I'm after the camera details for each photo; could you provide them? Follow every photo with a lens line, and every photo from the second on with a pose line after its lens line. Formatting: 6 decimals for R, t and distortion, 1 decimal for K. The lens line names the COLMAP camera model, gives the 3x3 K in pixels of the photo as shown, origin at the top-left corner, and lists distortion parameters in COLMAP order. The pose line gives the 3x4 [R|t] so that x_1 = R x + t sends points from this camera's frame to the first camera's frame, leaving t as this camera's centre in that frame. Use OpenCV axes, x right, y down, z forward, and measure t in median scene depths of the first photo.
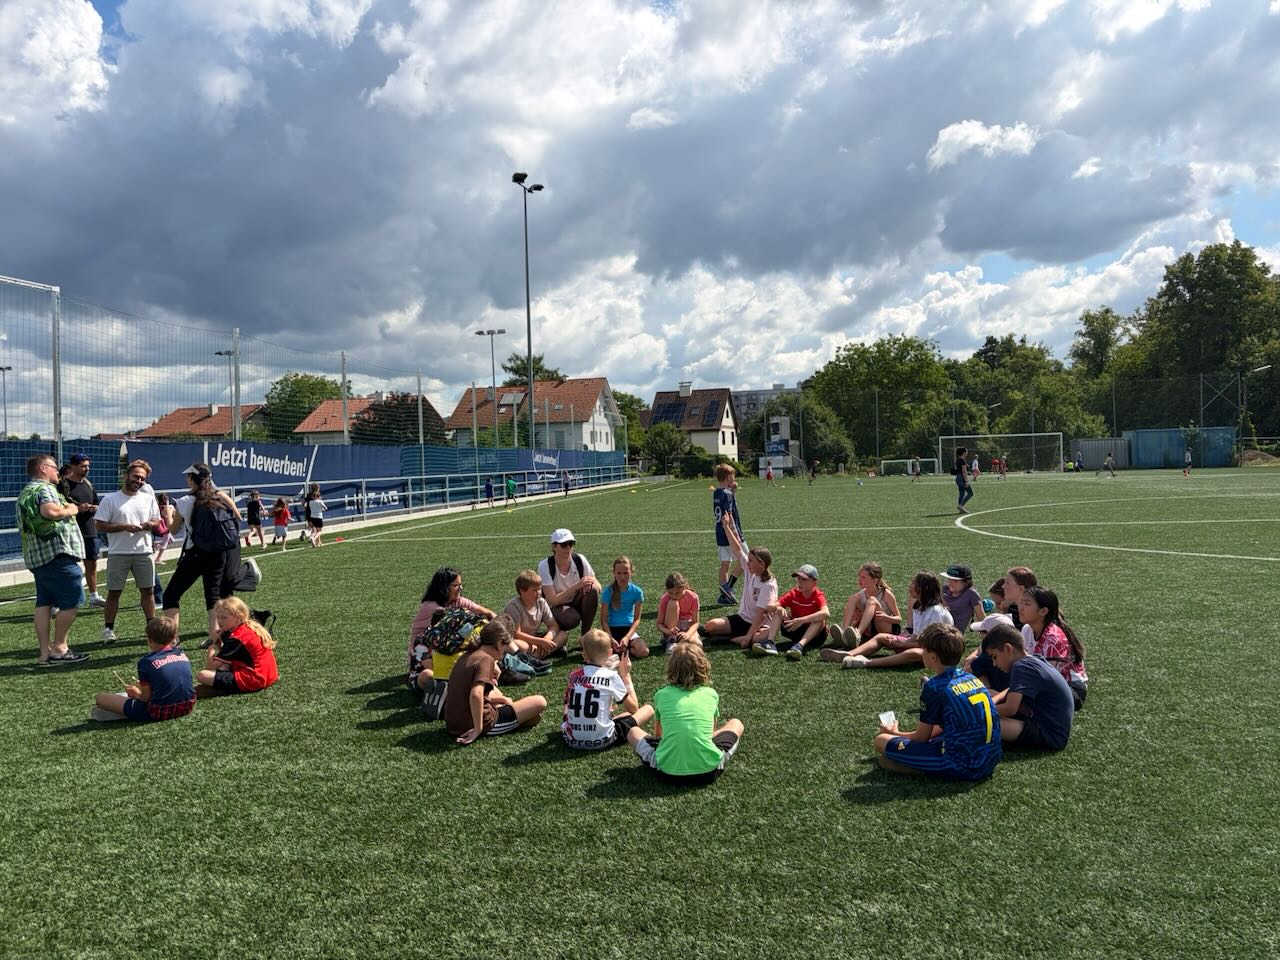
lens RADIAL K [[950.4, 0, 640.0], [0, 950.4, 480.0], [0, 0, 1]] dist [0.007663, -0.010333]
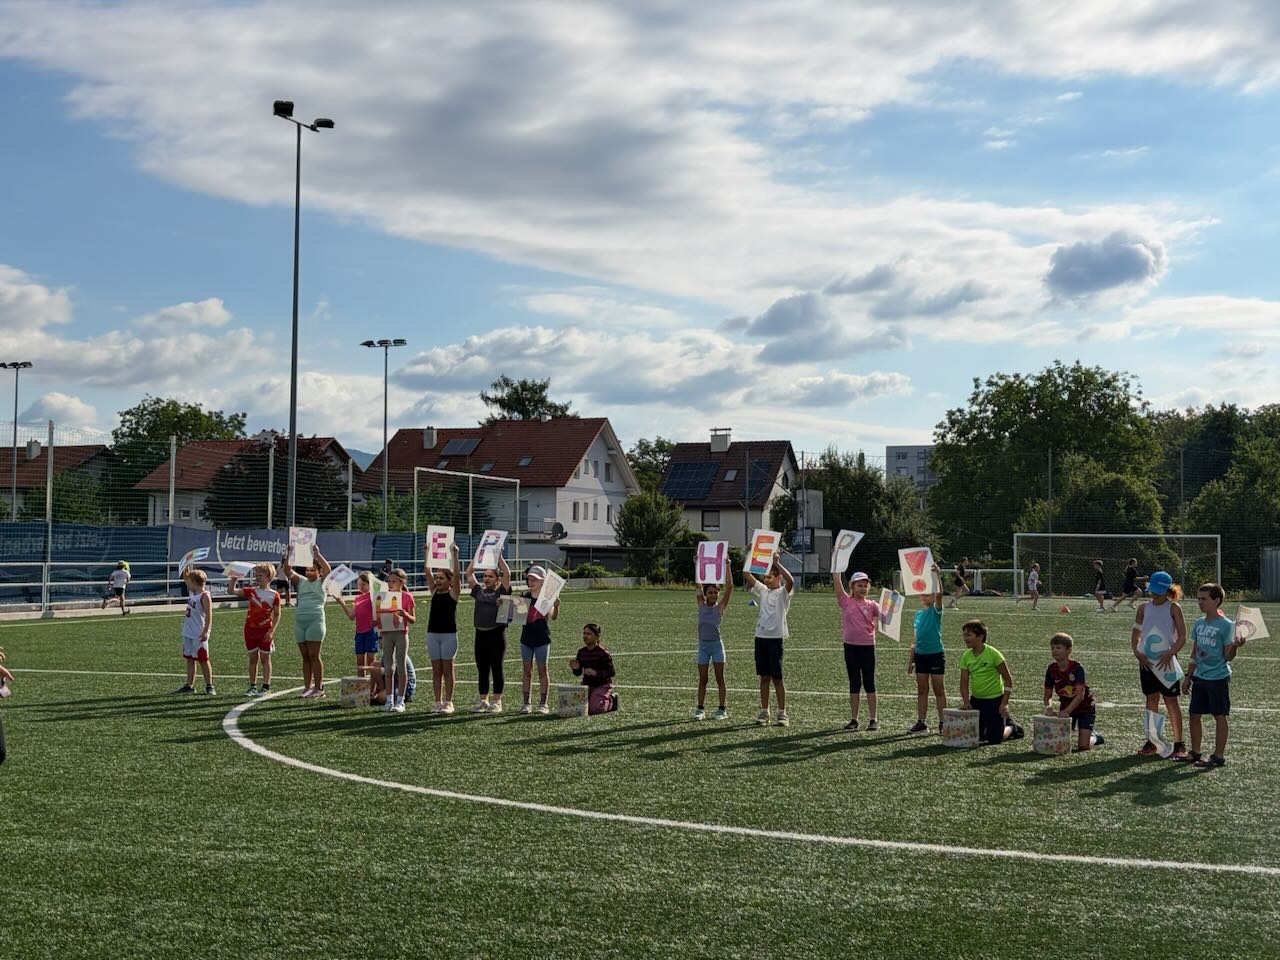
lens RADIAL K [[1509.1, 0, 640.0], [0, 1509.1, 480.0], [0, 0, 1]] dist [0.005737, -0.049159]
pose [[0.990619, 0.034347, -0.132264, 0.128604], [-0.042988, 0.997084, -0.063046, -0.005272], [0.129713, 0.068140, 0.989207, 0.015325]]
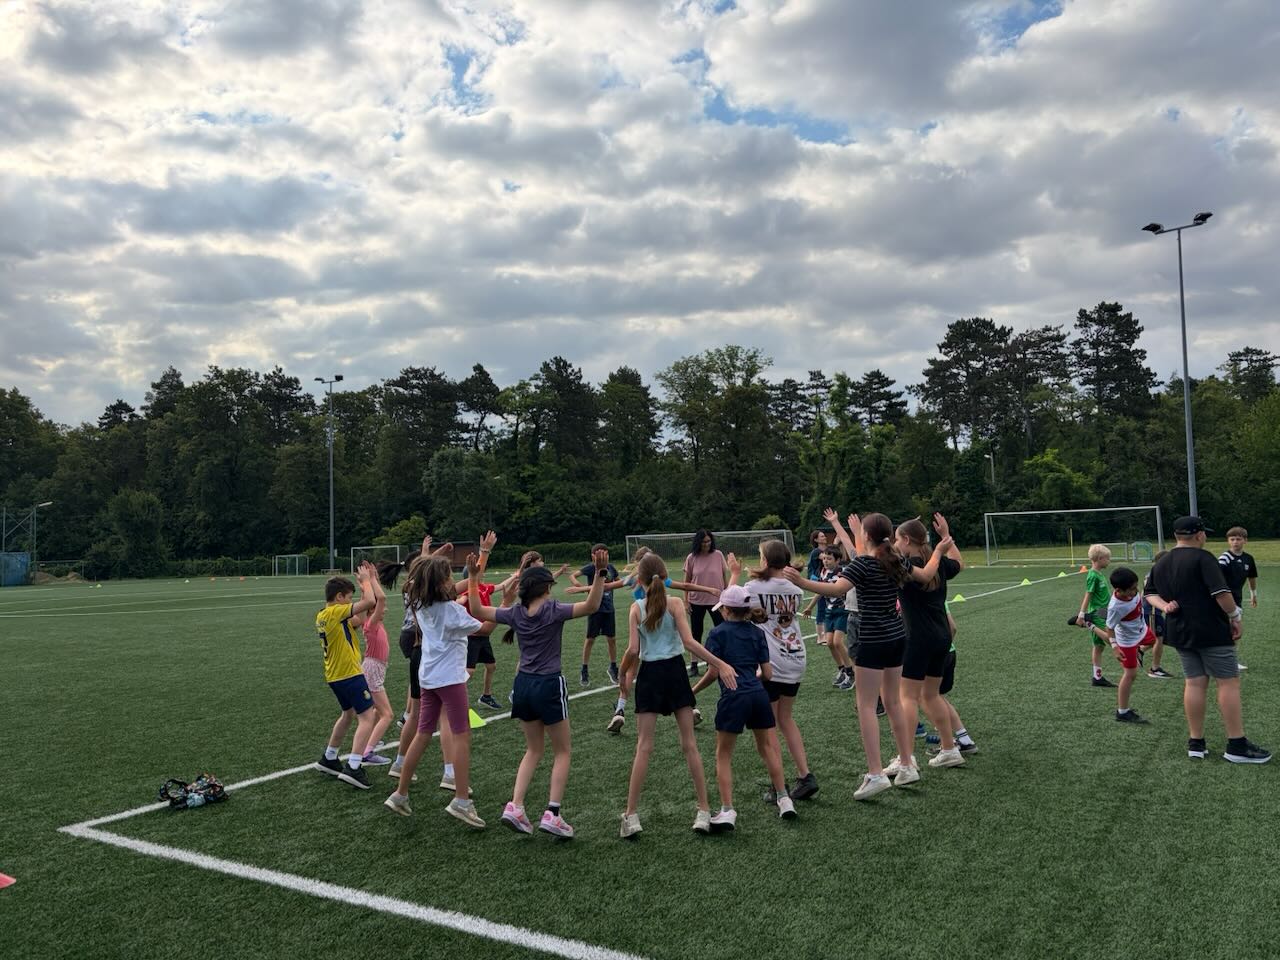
lens RADIAL K [[950.4, 0, 640.0], [0, 950.4, 480.0], [0, 0, 1]] dist [0.007663, -0.010333]
pose [[0.383597, 0.083404, 0.919727, -0.119449], [0.041009, 0.993393, -0.107188, 0.009131], [-0.922590, 0.078834, 0.377642, -0.105214]]
